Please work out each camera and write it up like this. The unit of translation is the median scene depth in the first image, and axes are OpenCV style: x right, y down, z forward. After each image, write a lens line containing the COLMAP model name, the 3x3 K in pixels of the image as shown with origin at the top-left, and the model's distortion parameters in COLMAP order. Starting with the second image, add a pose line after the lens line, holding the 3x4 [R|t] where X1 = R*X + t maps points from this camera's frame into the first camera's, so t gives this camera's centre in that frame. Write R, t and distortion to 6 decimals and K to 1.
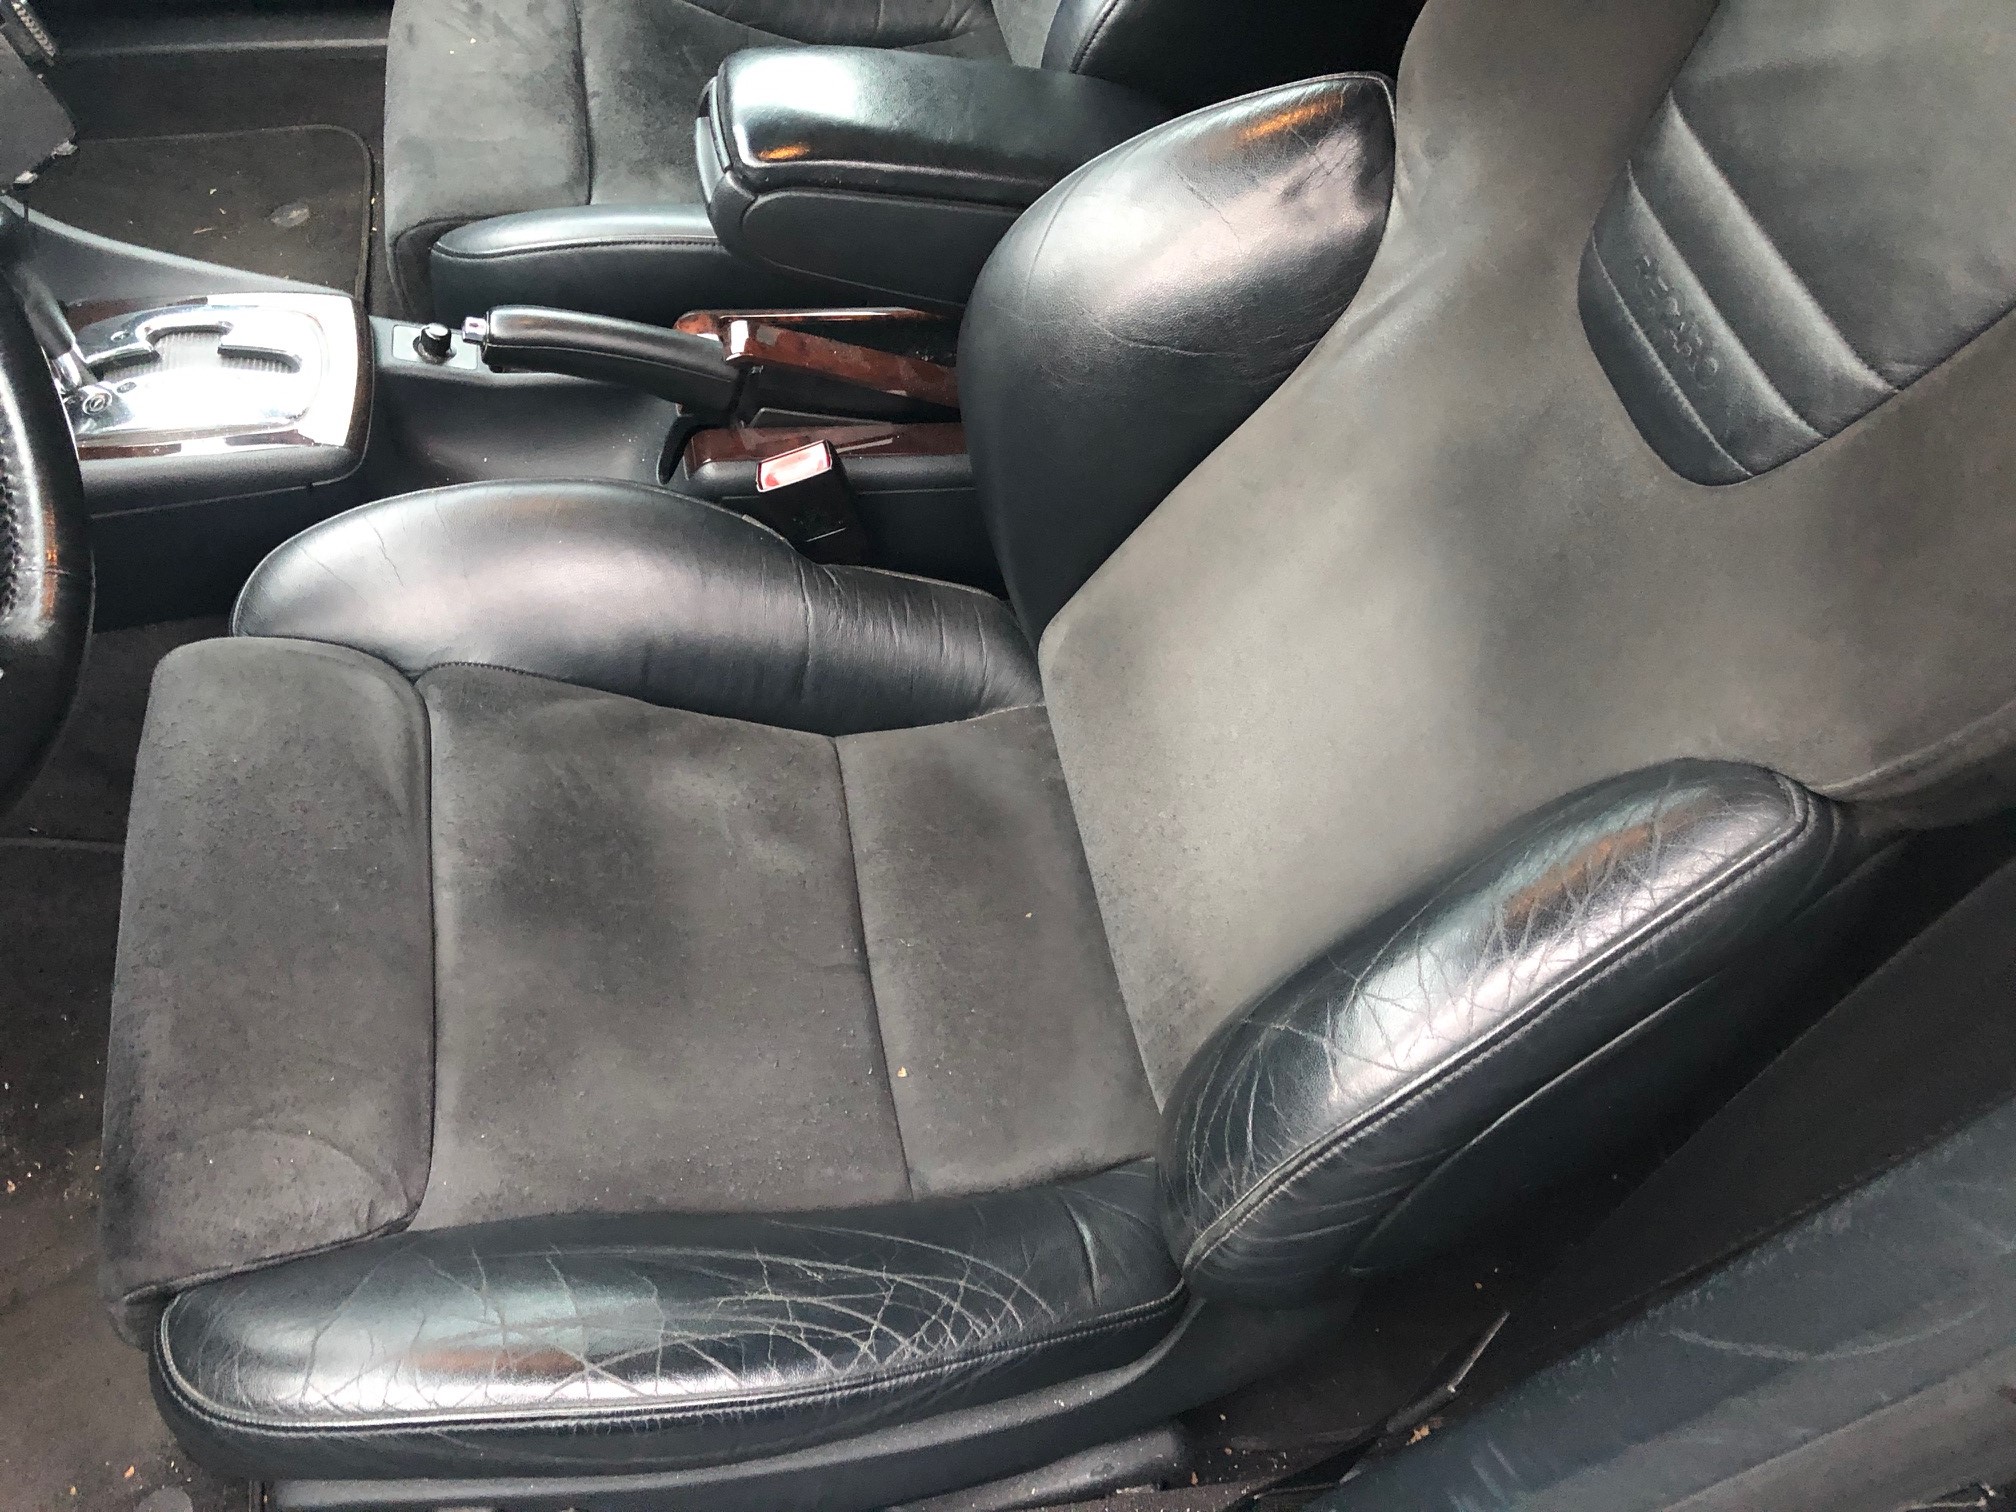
lens RADIAL K [[1616.8, 0, 1008.5], [0, 1616.8, 761.2], [0, 0, 1]] dist [0.012391, -0.047580]
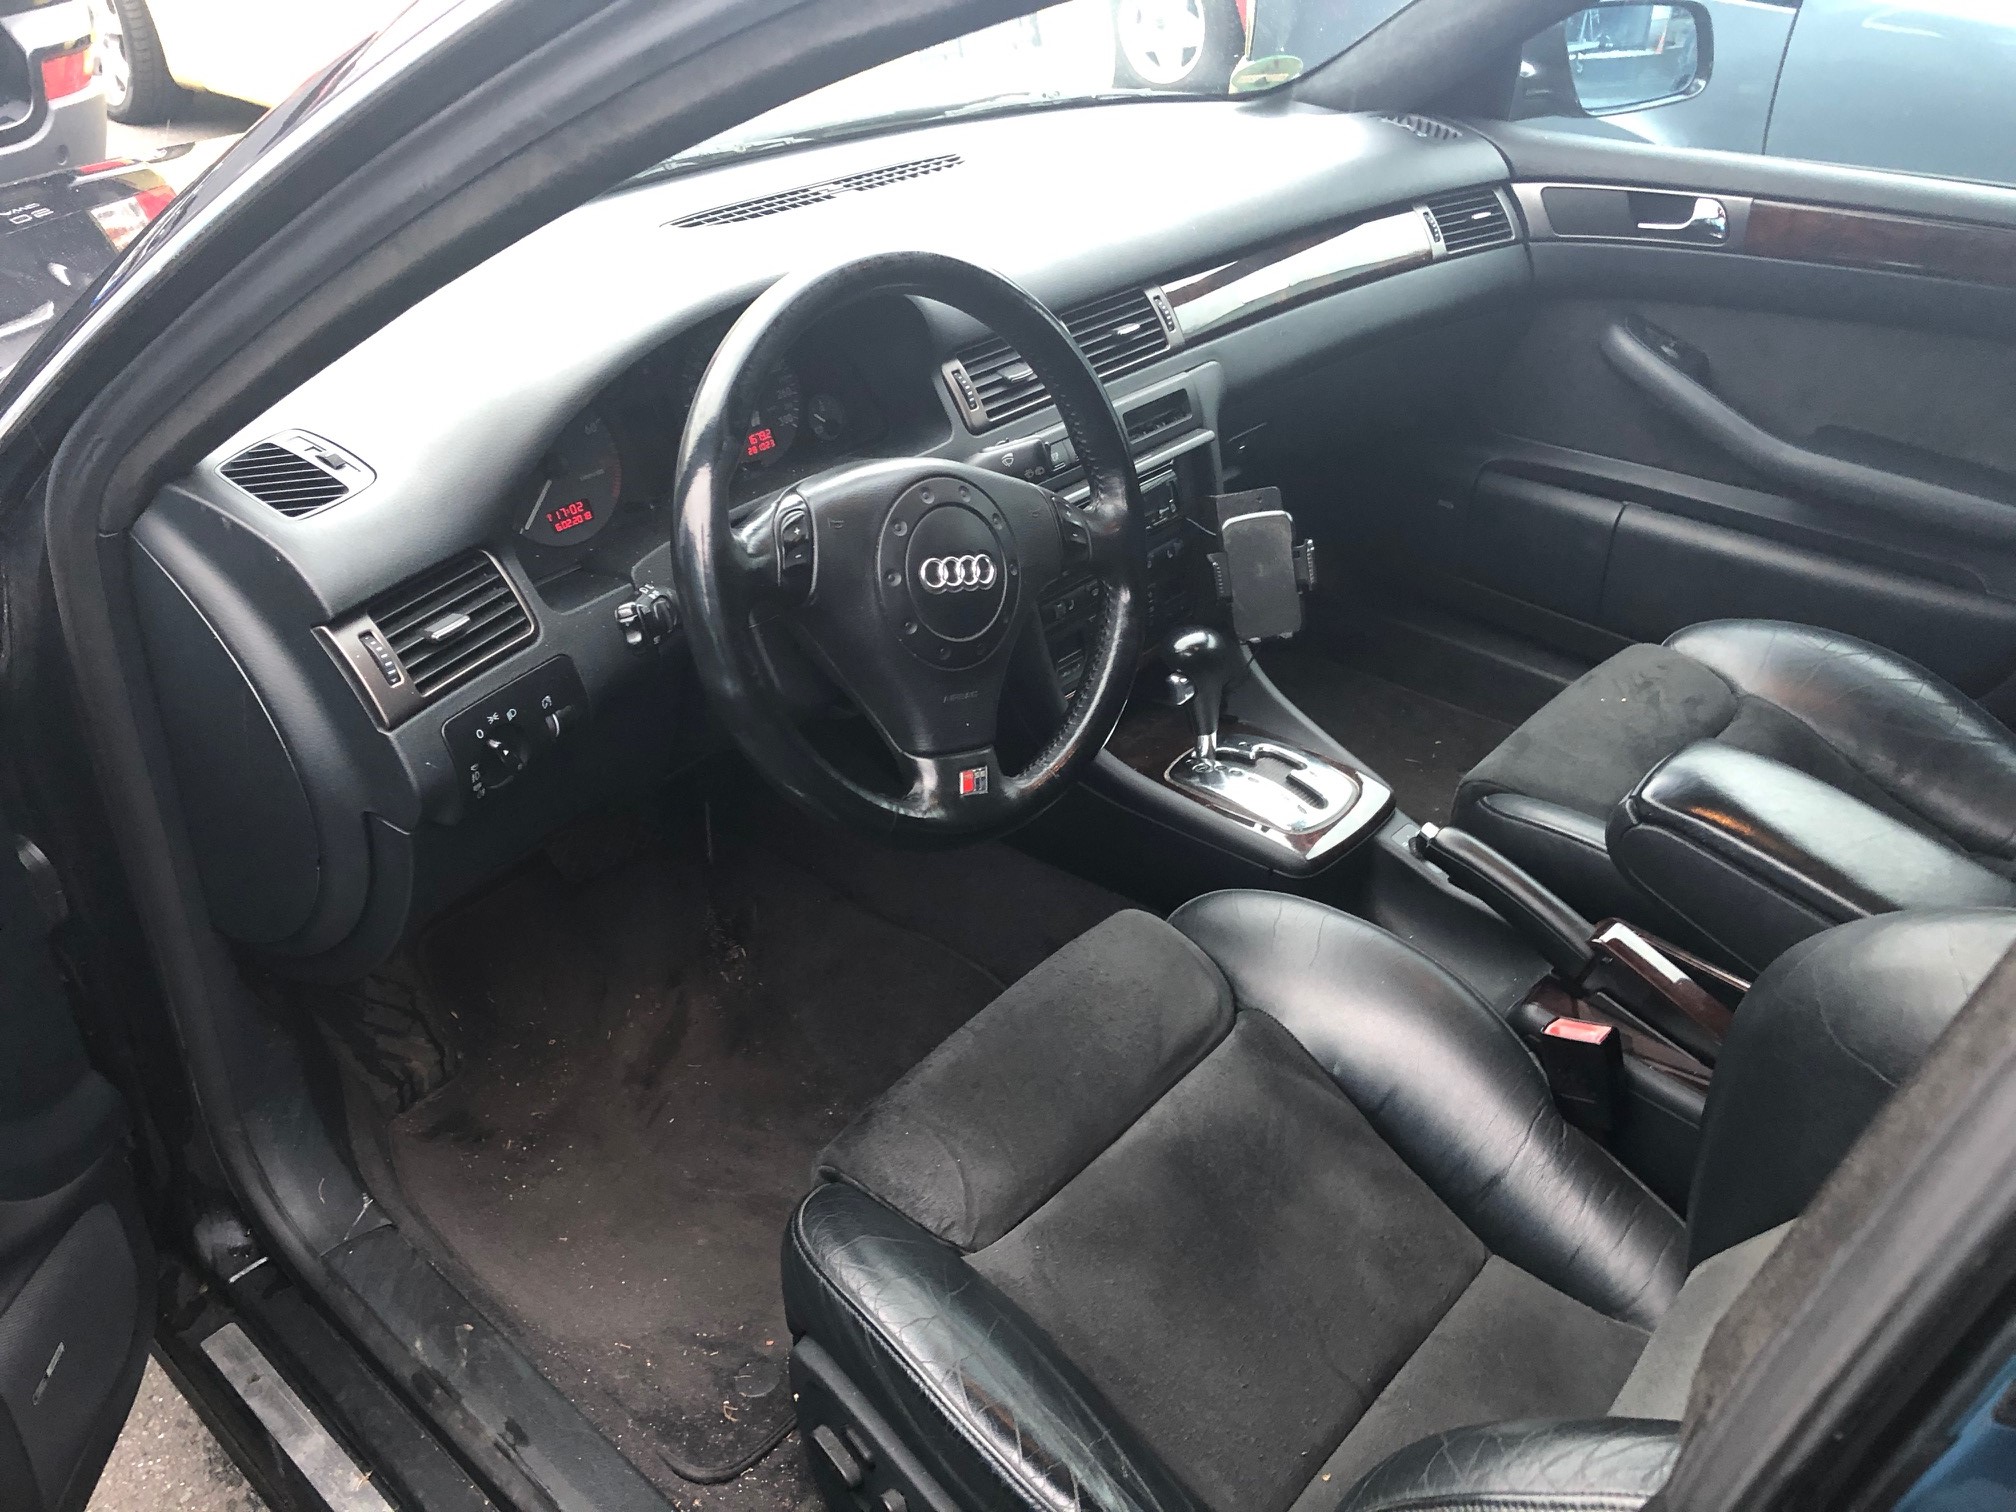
lens RADIAL K [[1616.8, 0, 996.0], [0, 1616.8, 743.6], [0, 0, 1]] dist [0.012391, -0.047580]
pose [[0.600776, 0.360938, -0.713297, 0.398560], [-0.622065, 0.771492, -0.133550, 0.085461], [0.502099, 0.523951, 0.688020, -0.165009]]
